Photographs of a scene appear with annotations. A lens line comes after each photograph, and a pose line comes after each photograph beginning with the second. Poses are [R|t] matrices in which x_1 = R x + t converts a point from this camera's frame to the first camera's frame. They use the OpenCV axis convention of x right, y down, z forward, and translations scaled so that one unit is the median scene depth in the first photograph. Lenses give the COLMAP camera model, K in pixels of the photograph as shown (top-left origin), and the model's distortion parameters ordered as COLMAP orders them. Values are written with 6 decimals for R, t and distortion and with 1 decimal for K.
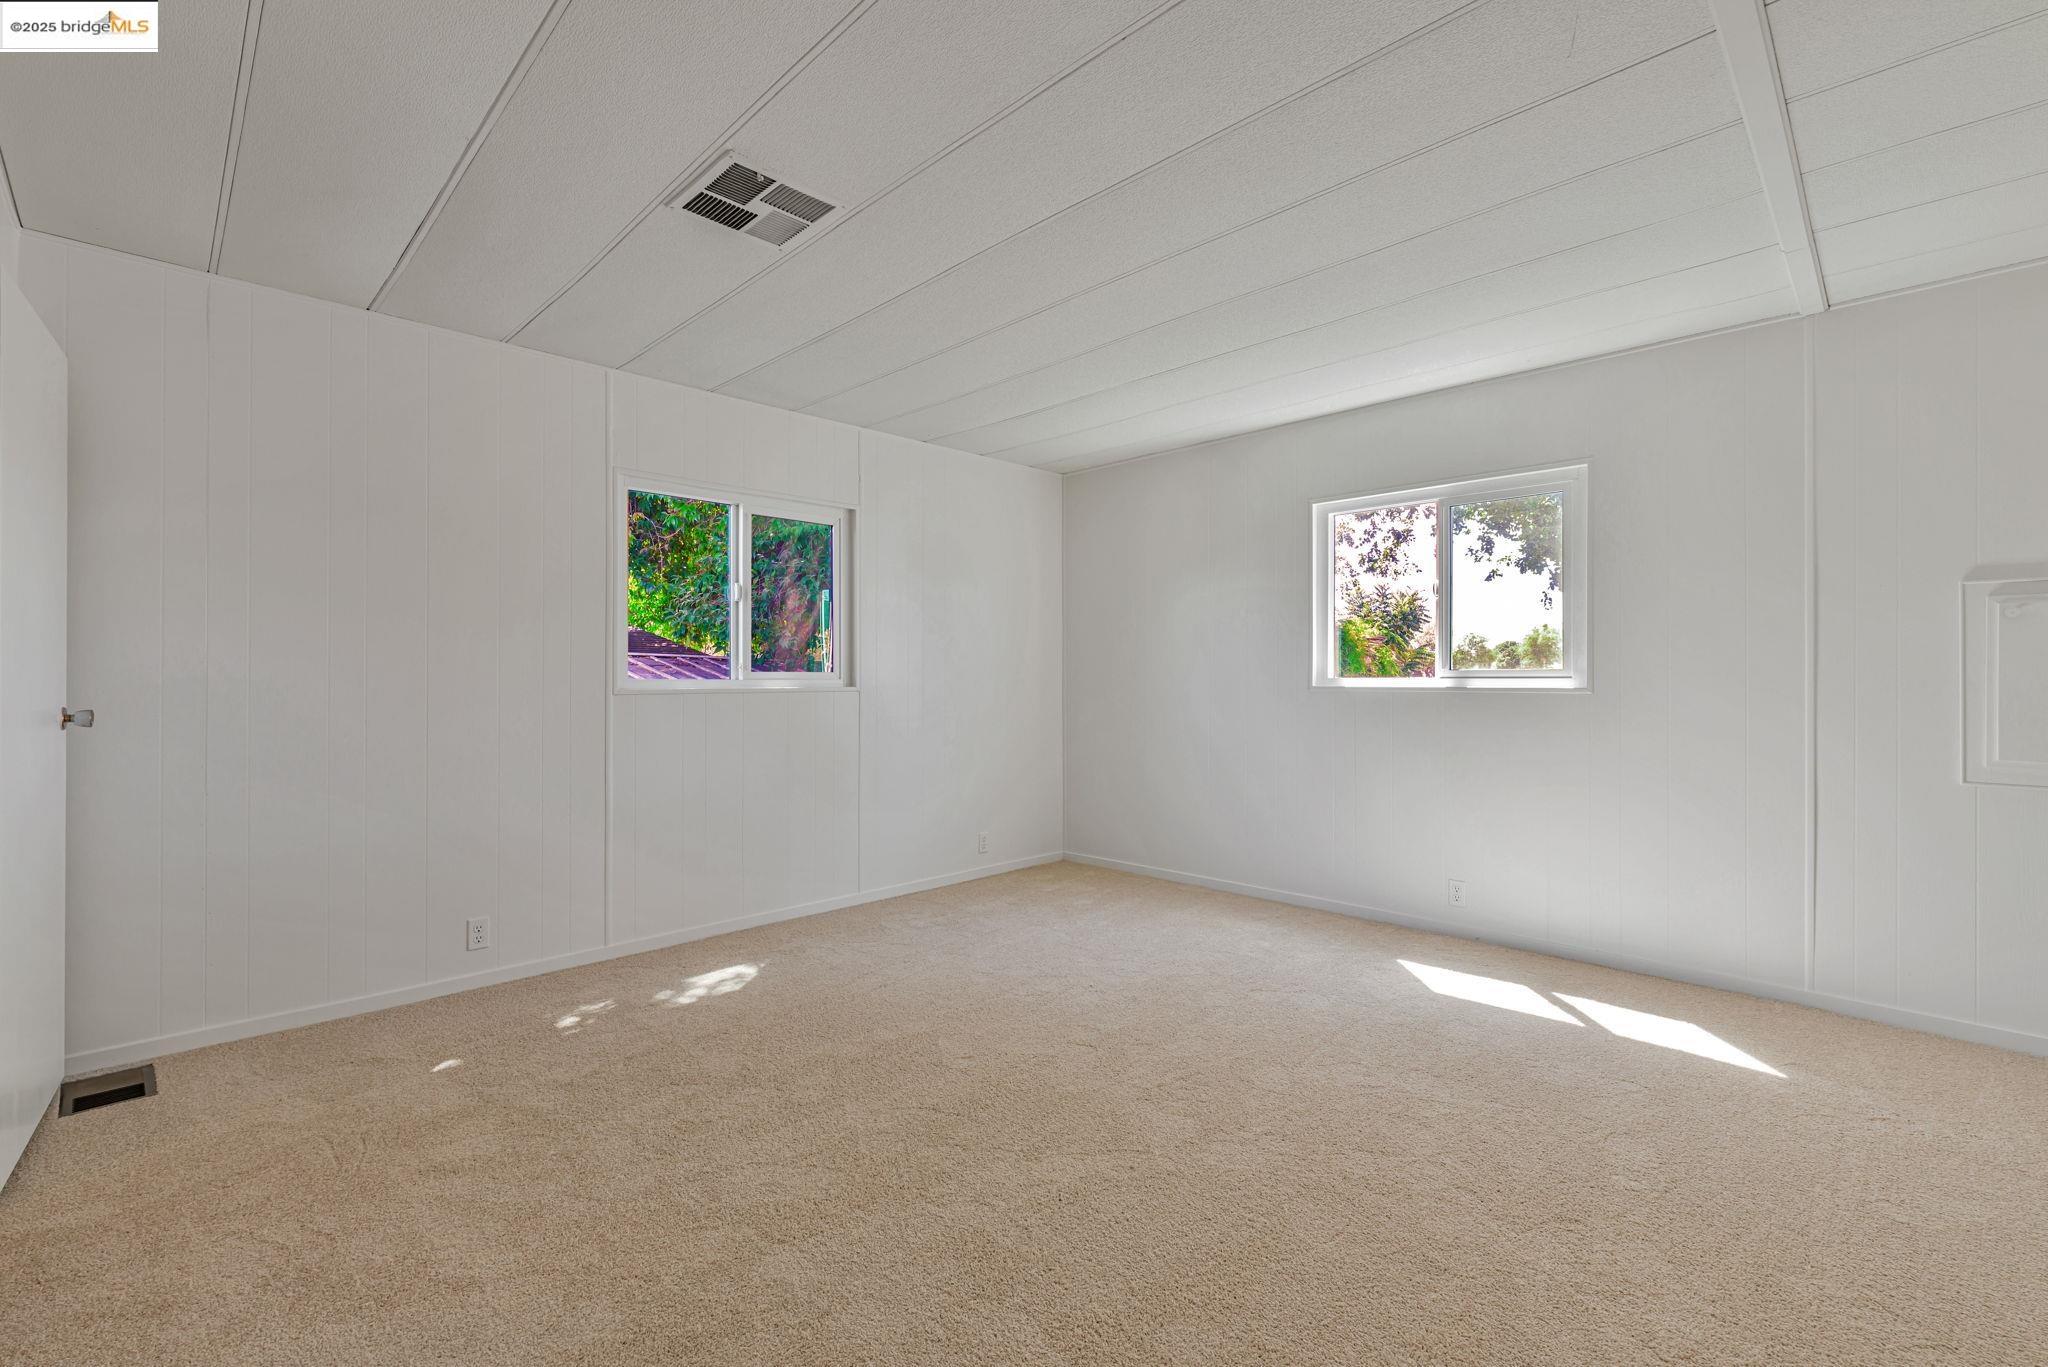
lens RADIAL K [[878.1, 0, 1024.0], [0, 878.1, 683.5], [0, 0, 1]] dist [0.000960, -0.000134]
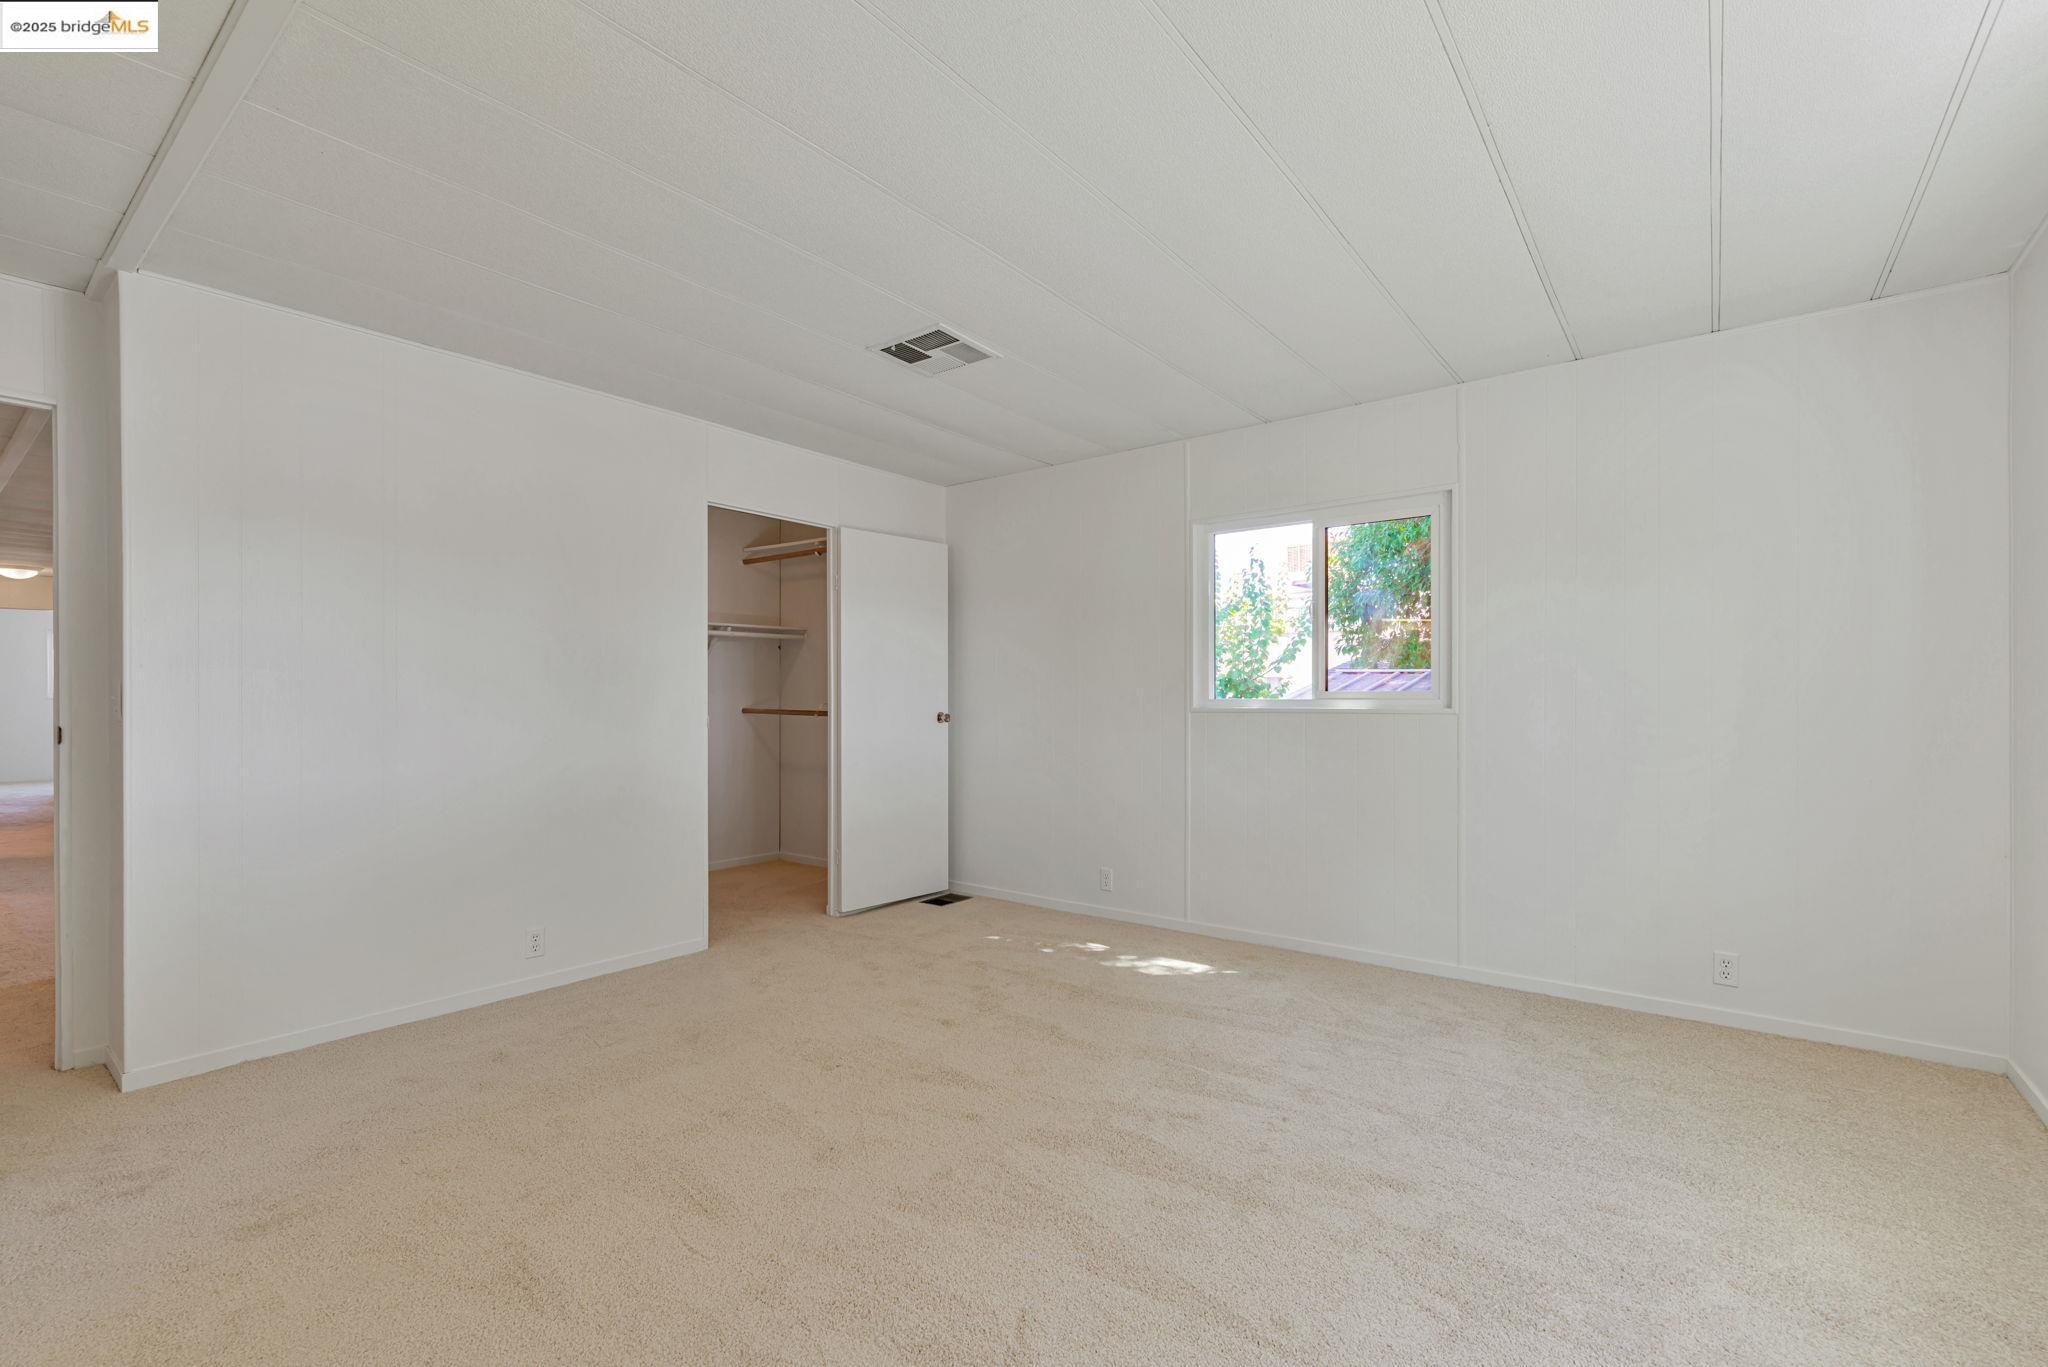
lens RADIAL K [[913.1, 0, 1020.5], [0, 913.1, 698.0], [0, 0, 1]] dist [0.004724, -0.000430]
pose [[0.115589, -0.000413, -0.993297, 0.780905], [-0.009745, 0.999951, -0.001550, -0.000524], [0.993249, 0.009859, 0.115579, 0.665091]]
